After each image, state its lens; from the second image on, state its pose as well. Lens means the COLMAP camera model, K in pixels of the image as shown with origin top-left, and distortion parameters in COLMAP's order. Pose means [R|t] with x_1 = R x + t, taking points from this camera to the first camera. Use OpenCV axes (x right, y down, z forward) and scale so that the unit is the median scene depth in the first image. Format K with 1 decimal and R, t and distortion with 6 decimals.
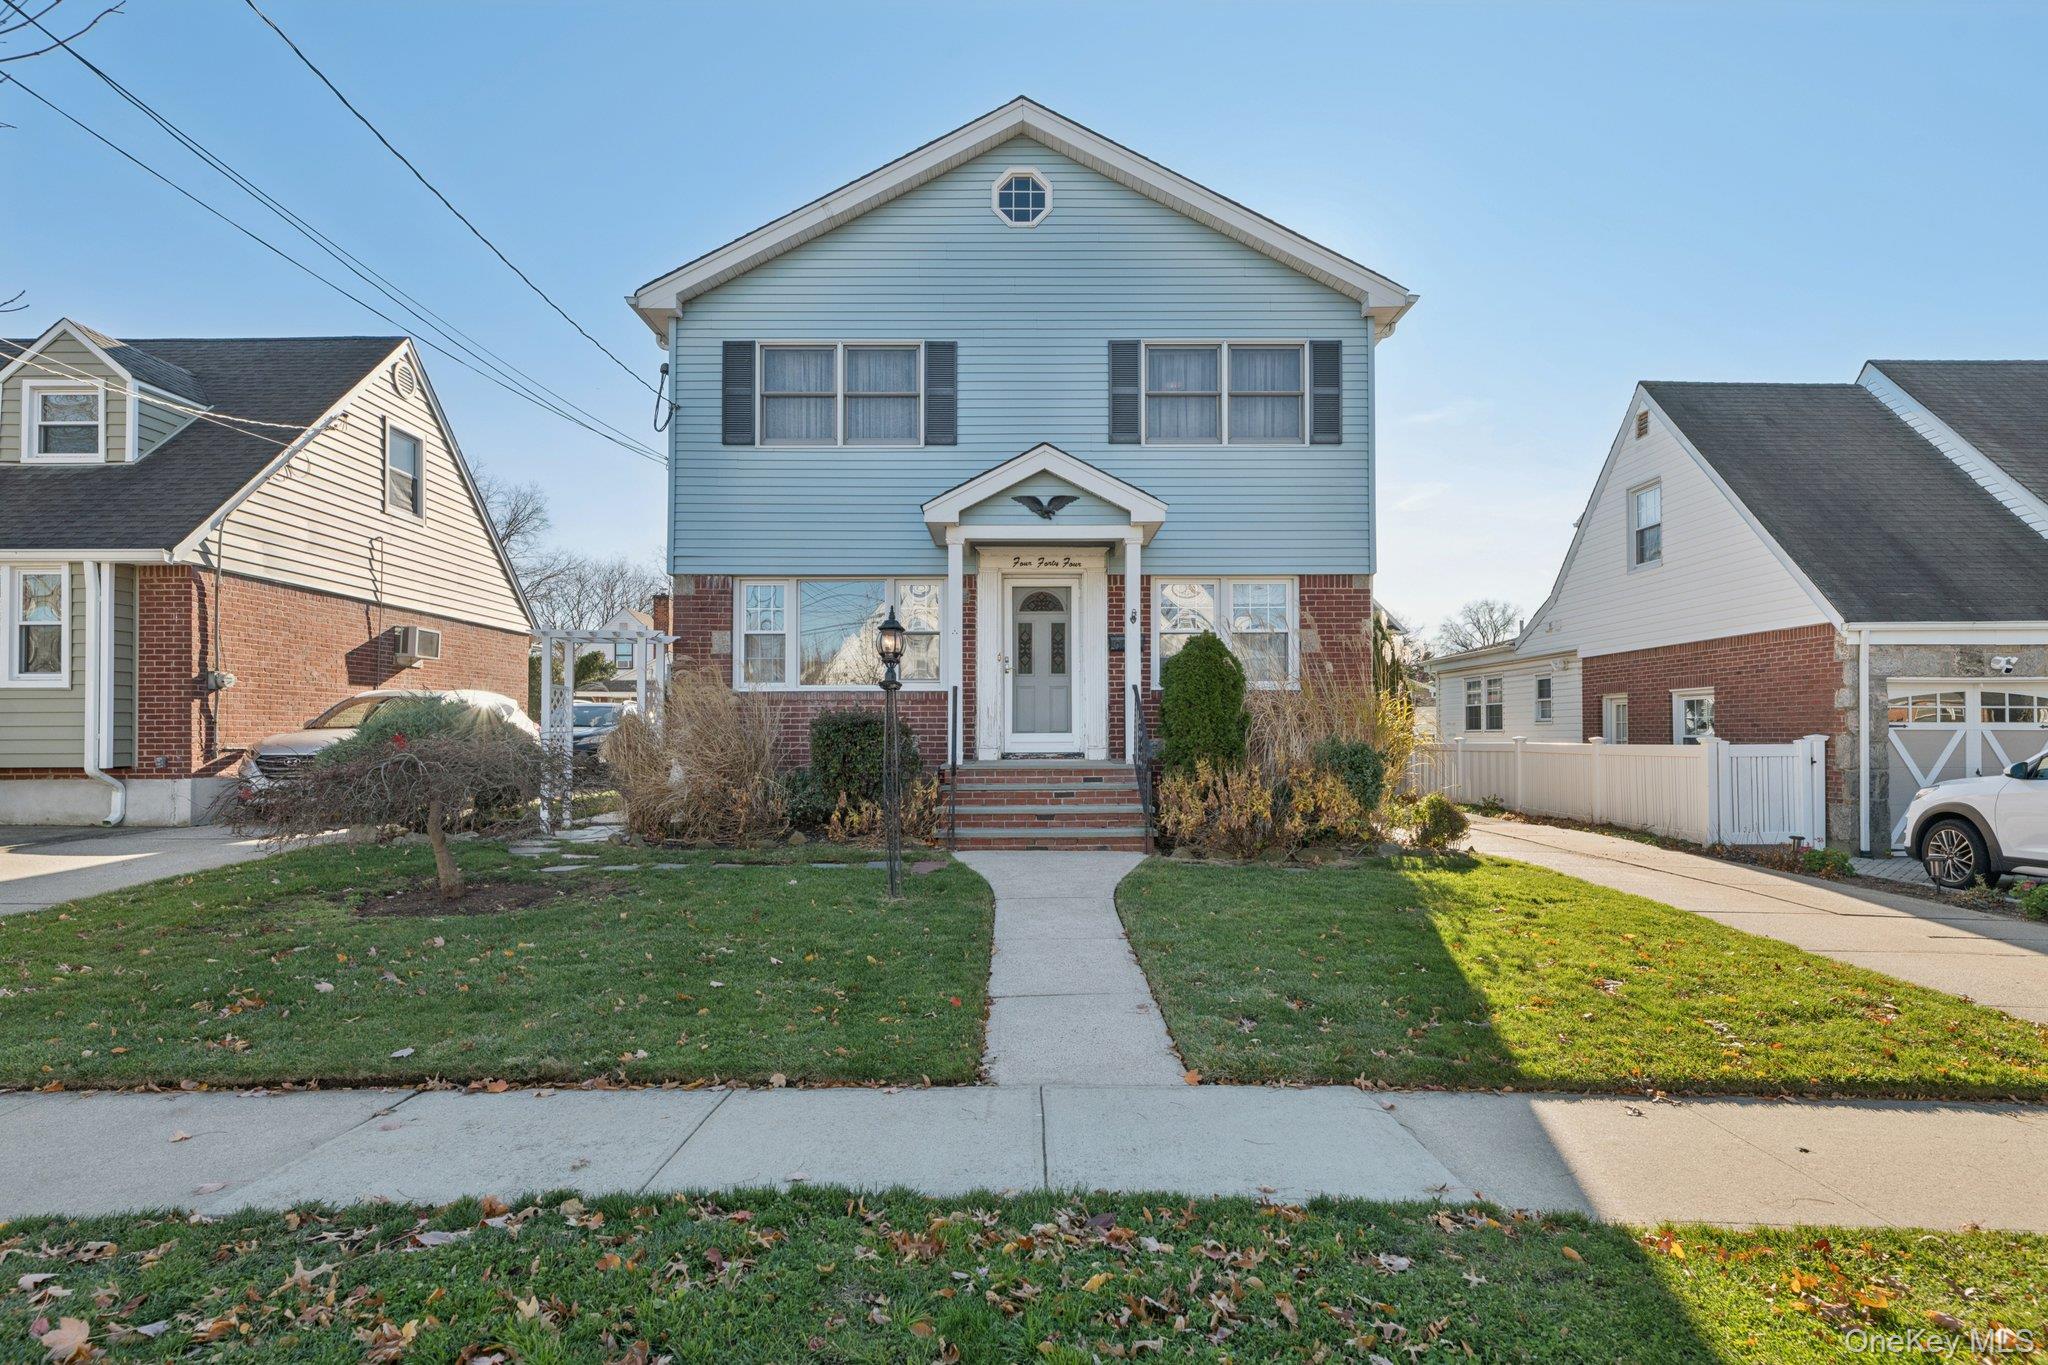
lens RADIAL K [[1045.4, 0, 1028.4], [0, 1045.4, 720.7], [0, 0, 1]] dist [0.002189, 0.000861]
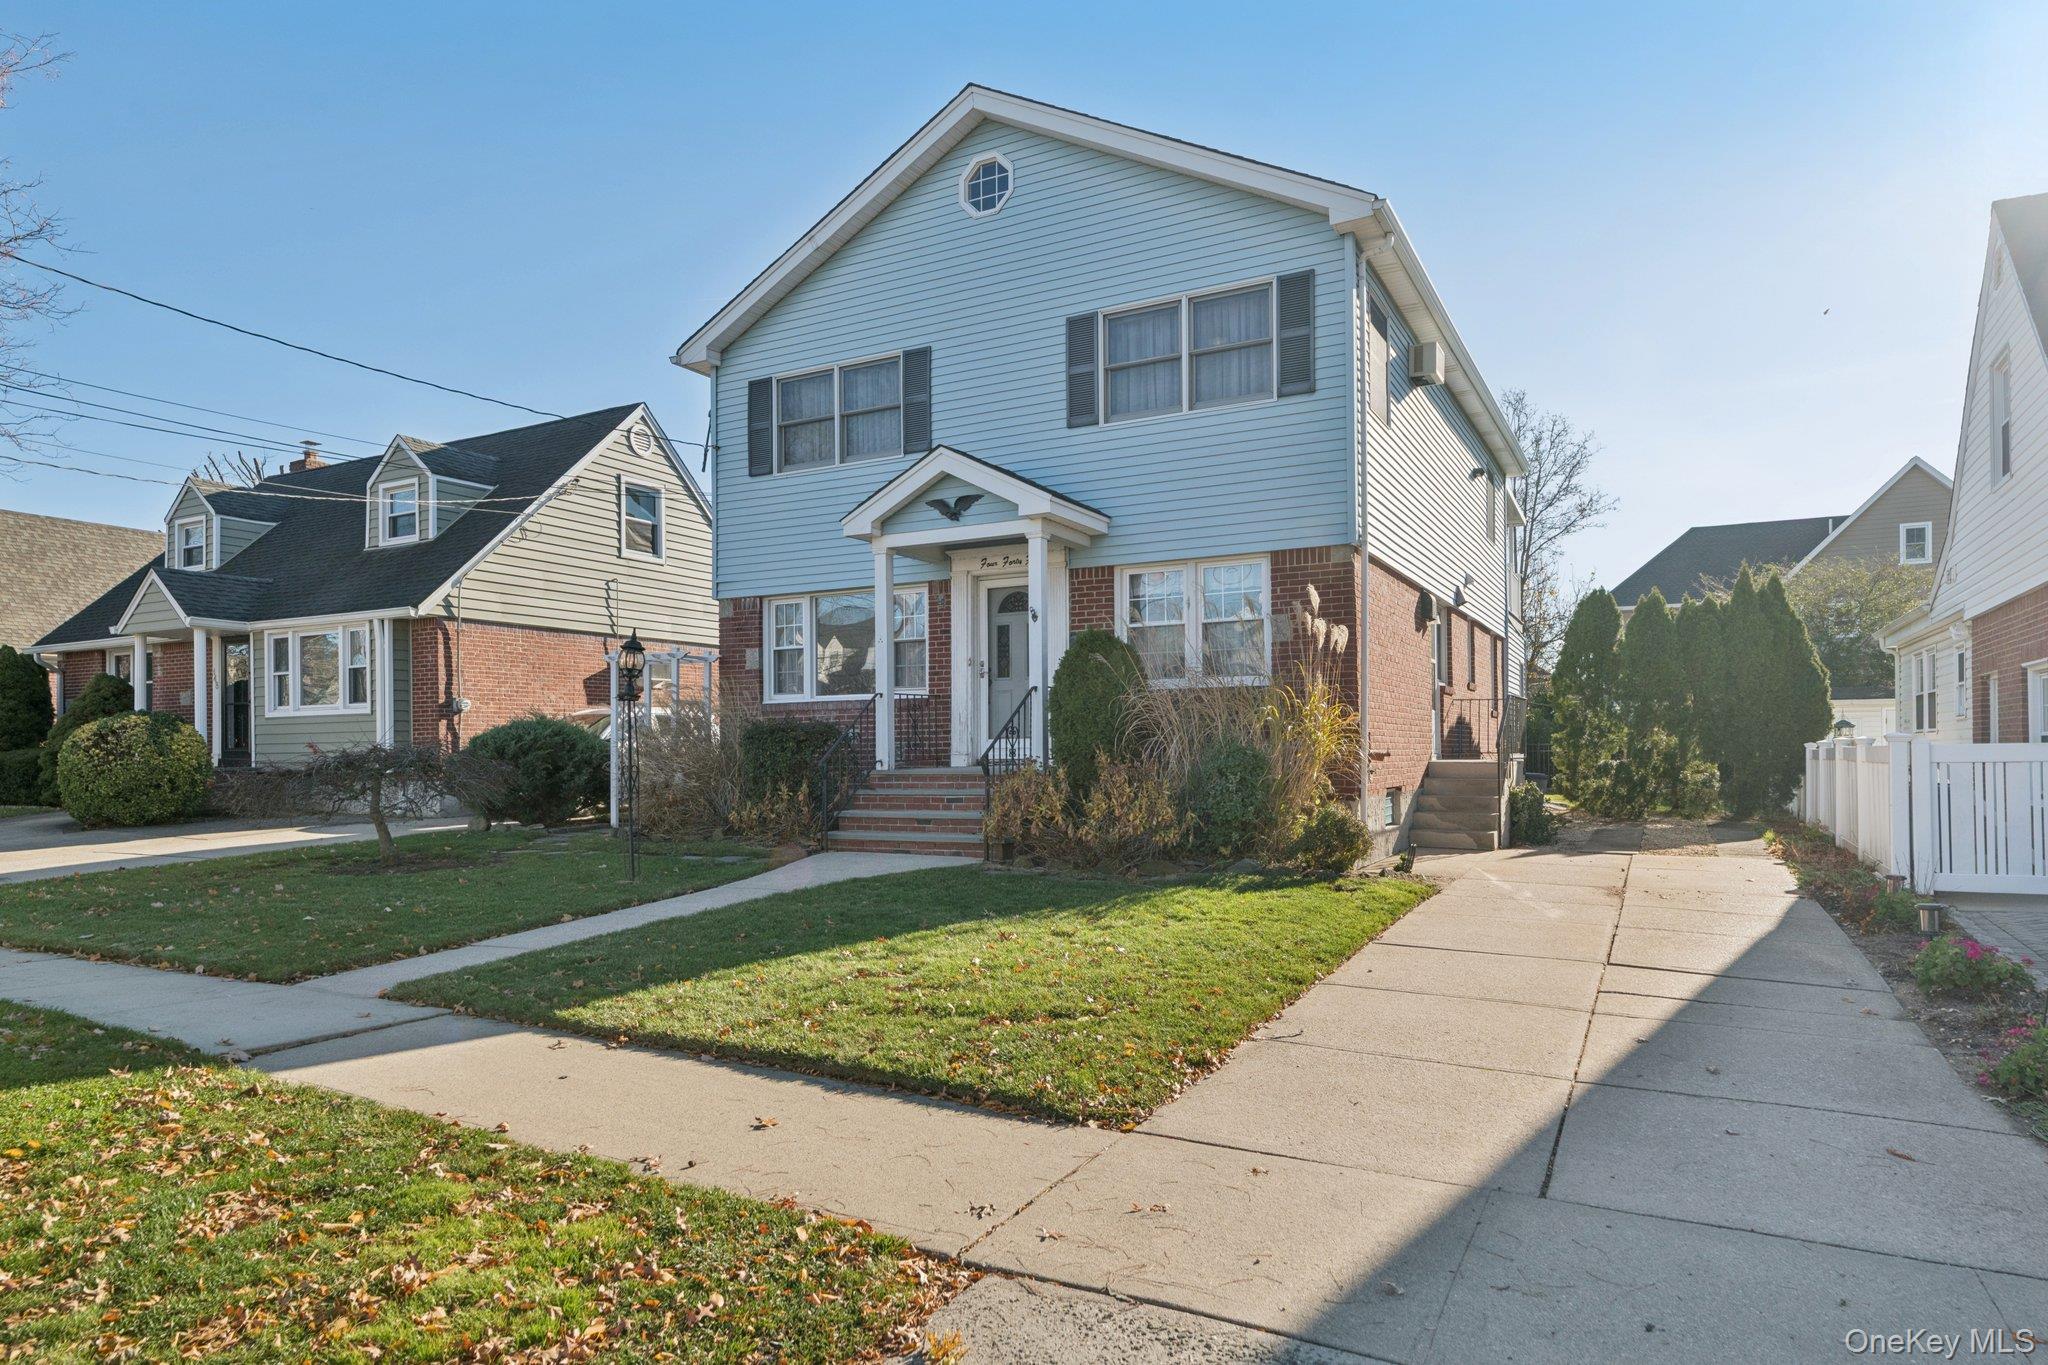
lens RADIAL K [[1224.7, 0, 1013.4], [0, 1224.7, 748.2], [0, 0, 1]] dist [0.004213, 0.000553]
pose [[0.875646, -0.007392, -0.482897, 0.560609], [0.013905, 0.999854, 0.009907, 0.009470], [0.482753, -0.015390, 0.875621, 0.011724]]
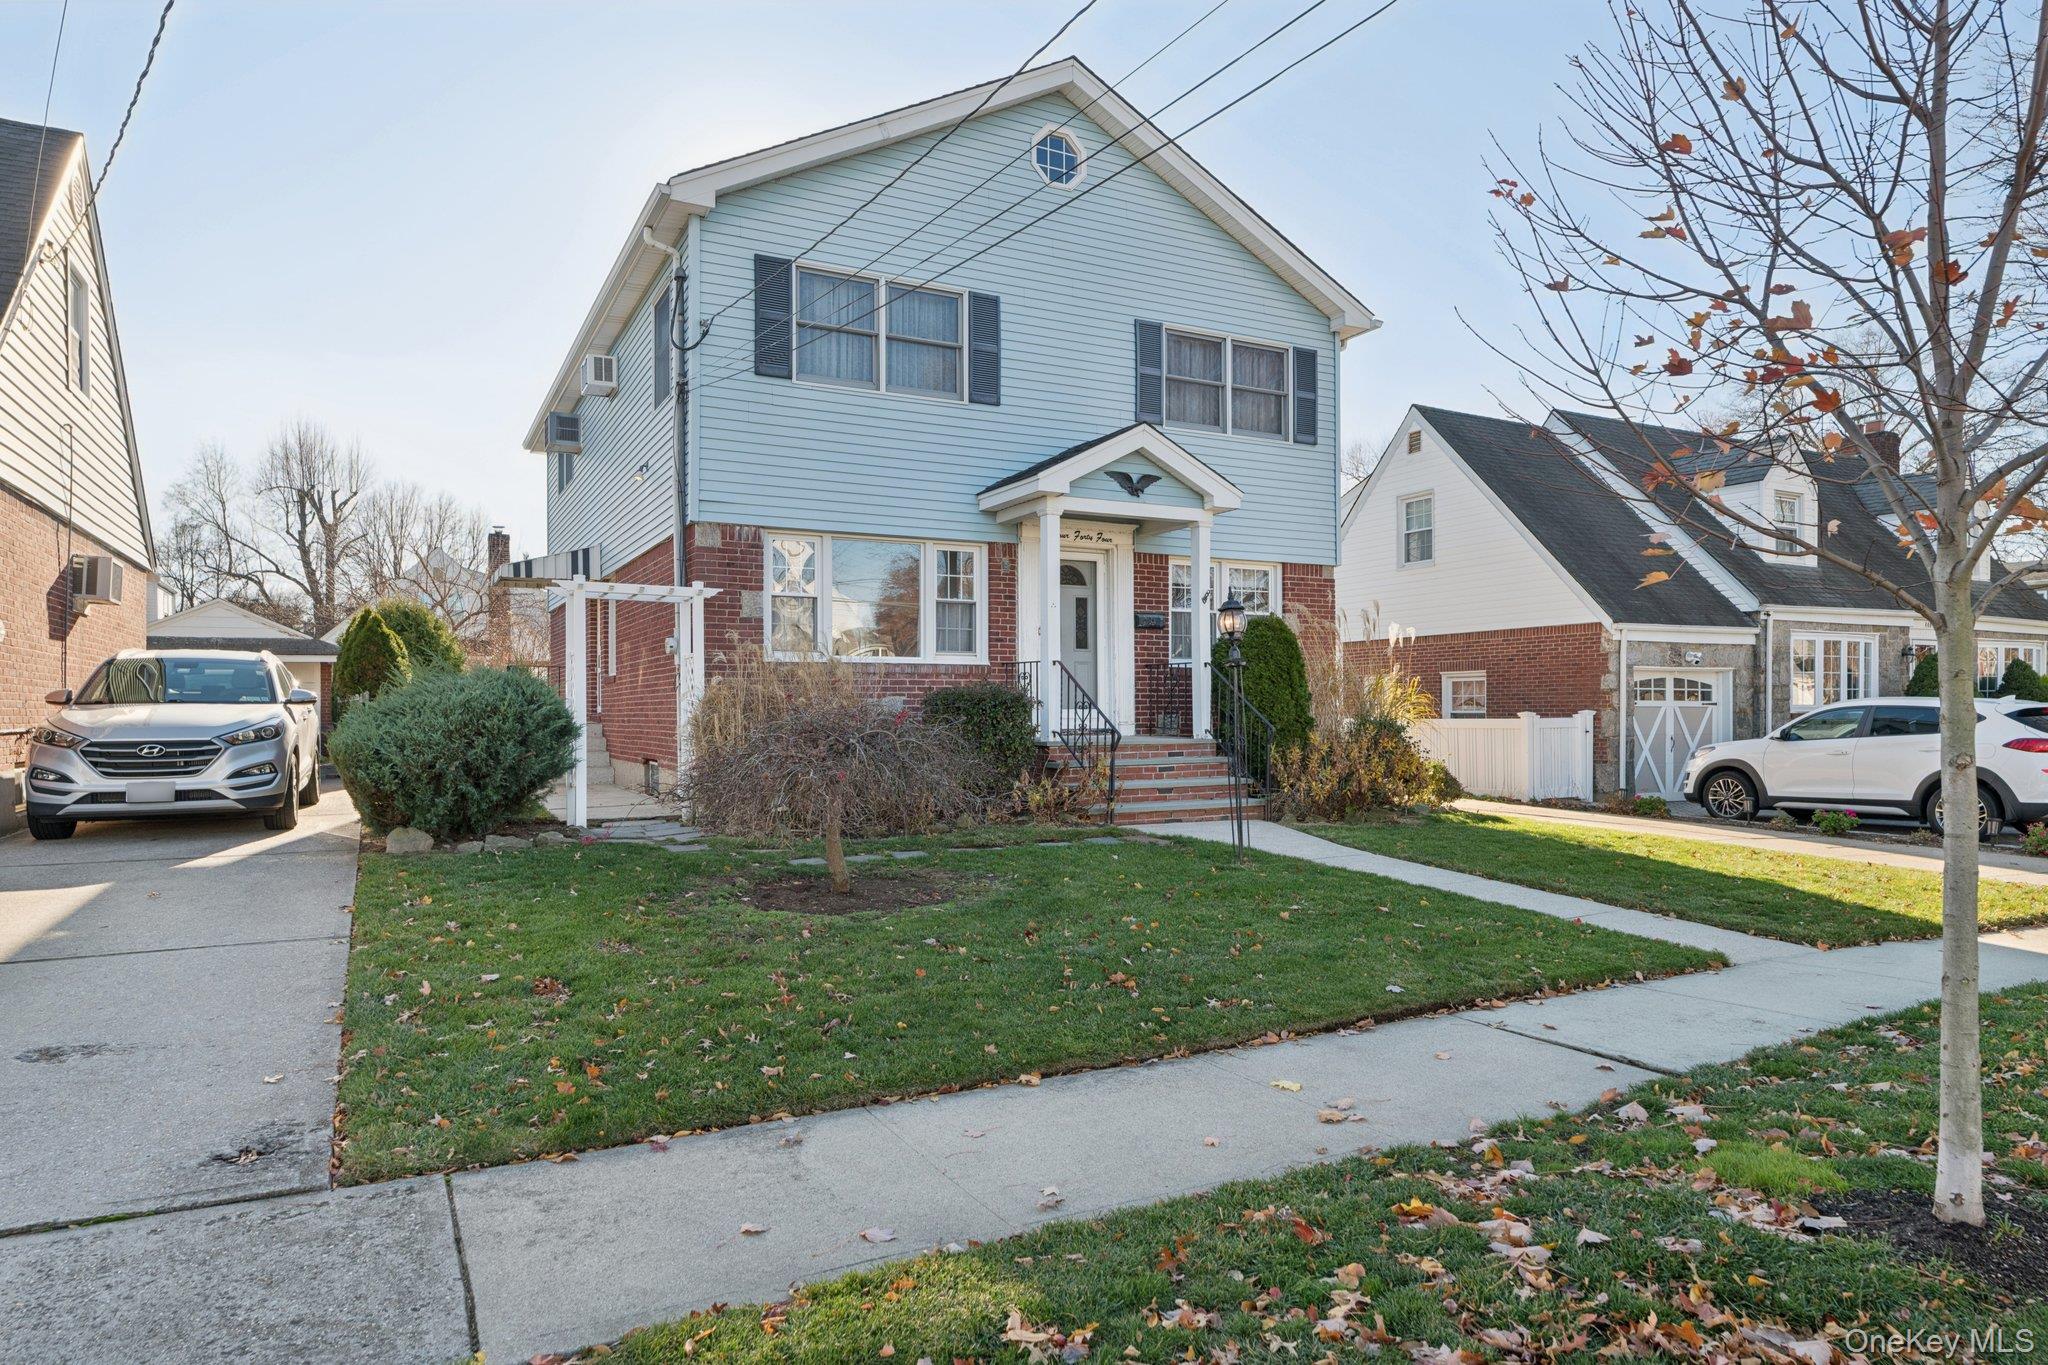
lens RADIAL K [[1210.4, 0, 1026.7], [0, 1210.4, 713.3], [0, 0, 1]] dist [-0.000955, -0.001043]
pose [[0.888779, -0.002187, 0.458332, -0.550569], [-0.004160, 0.999909, 0.012838, 0.001311], [-0.458318, -0.013317, 0.888688, 0.007846]]
